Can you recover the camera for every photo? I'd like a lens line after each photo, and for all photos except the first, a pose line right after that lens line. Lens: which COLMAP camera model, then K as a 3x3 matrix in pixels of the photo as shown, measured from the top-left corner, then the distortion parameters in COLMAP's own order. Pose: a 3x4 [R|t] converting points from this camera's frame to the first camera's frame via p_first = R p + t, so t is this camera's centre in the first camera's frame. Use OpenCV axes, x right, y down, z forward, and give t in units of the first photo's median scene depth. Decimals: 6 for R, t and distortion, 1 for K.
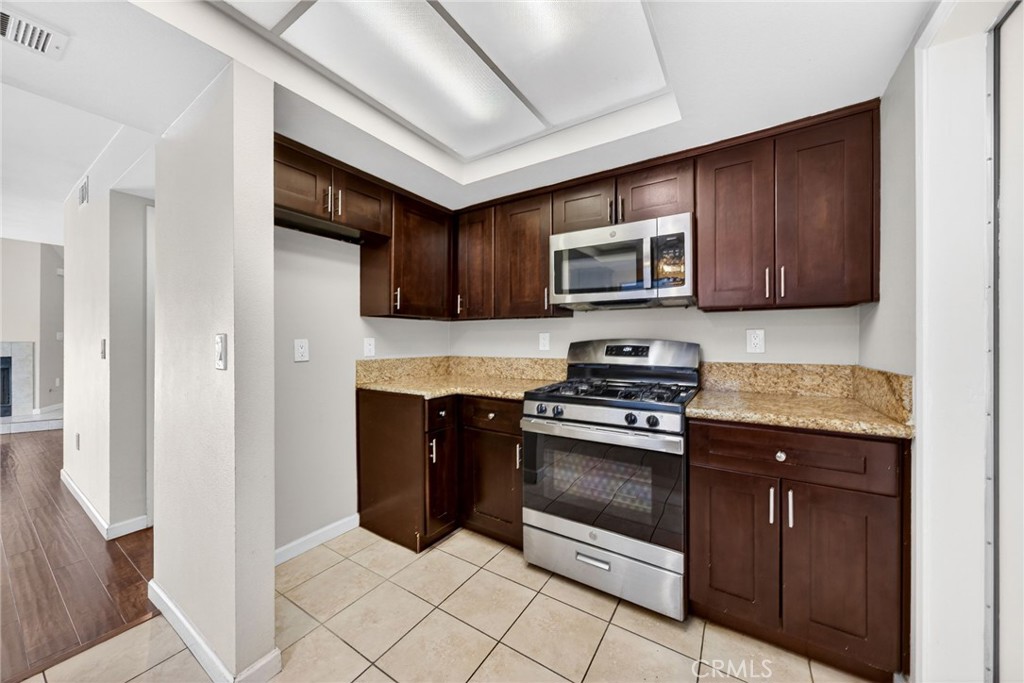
lens RADIAL K [[363.7, 0, 508.6], [0, 363.7, 336.0], [0, 0, 1]] dist [0.001862, 0.000340]
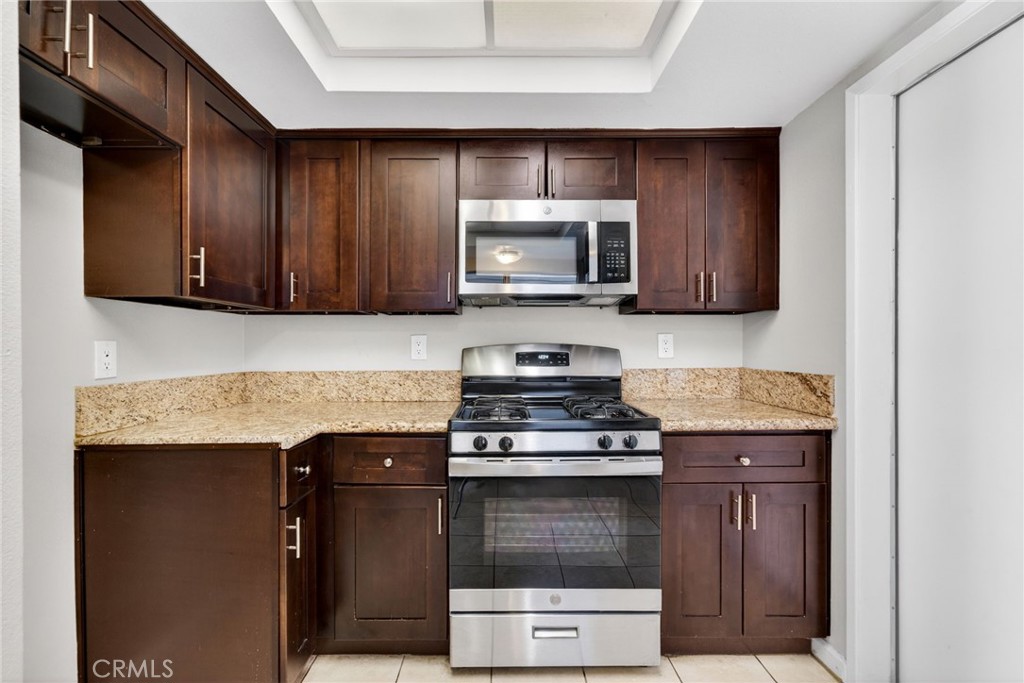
lens RADIAL K [[459.4, 0, 512.0], [0, 459.4, 341.5], [0, 0, 1]] dist [-0.011973, 0.017697]
pose [[0.834802, 0.004581, 0.550532, -0.322650], [-0.004910, 0.999988, -0.000876, 0.005410], [-0.550529, -0.001972, 0.834814, 0.208302]]
